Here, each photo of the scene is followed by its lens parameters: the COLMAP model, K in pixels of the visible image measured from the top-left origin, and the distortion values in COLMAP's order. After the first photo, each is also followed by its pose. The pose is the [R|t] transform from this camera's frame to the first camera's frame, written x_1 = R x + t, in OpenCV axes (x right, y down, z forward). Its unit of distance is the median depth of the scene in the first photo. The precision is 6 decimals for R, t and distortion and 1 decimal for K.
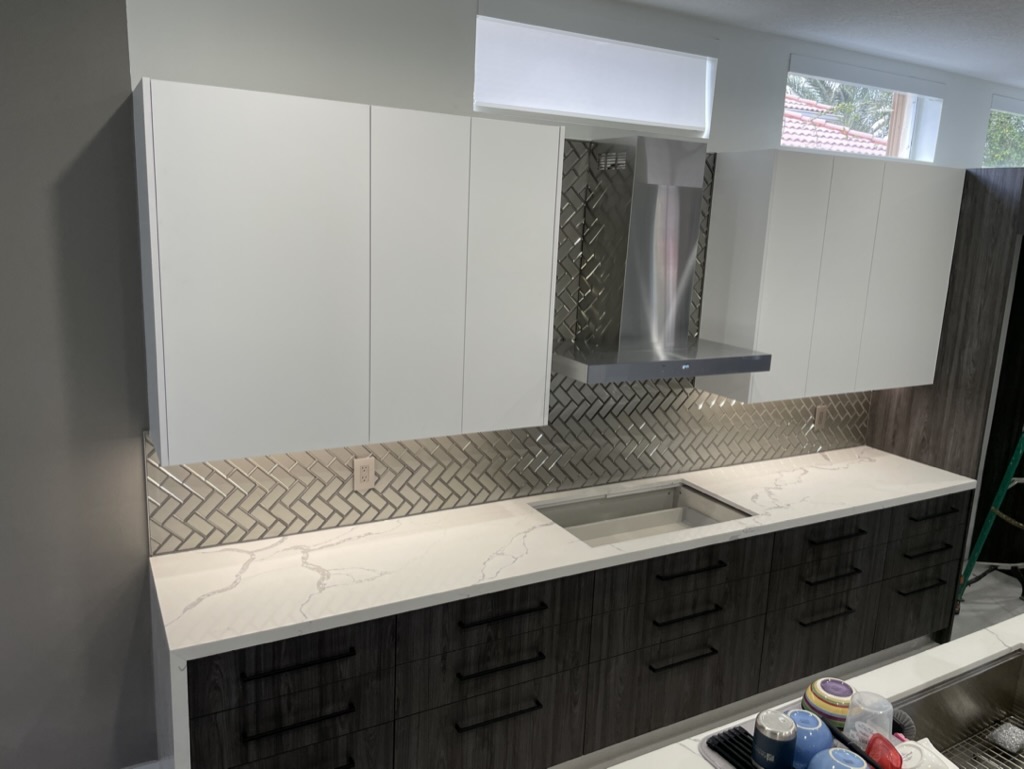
lens RADIAL K [[782.7, 0, 508.5], [0, 782.7, 377.1], [0, 0, 1]] dist [0.084081, -0.121548]
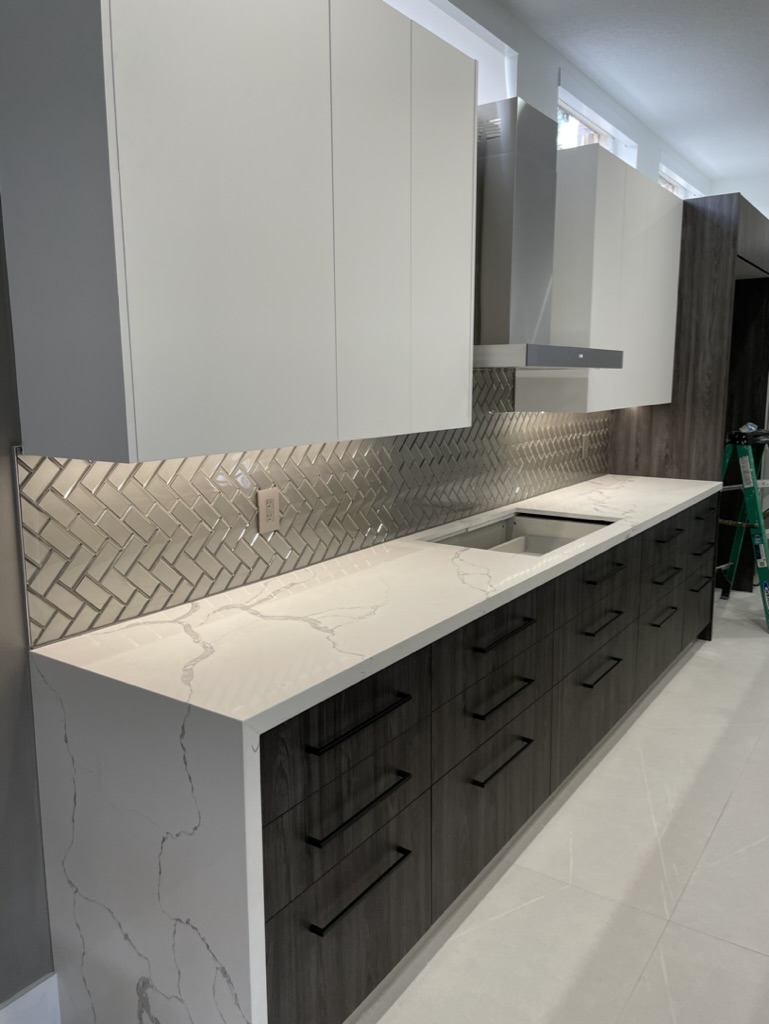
lens RADIAL K [[782.7, 0, 384.5], [0, 782.7, 512.0], [0, 0, 1]] dist [0.084081, -0.121548]
pose [[0.895832, -0.122512, 0.427172, -0.325316], [0.133074, 0.991093, 0.005172, 0.108228], [-0.424000, 0.052212, 0.904156, 0.212300]]
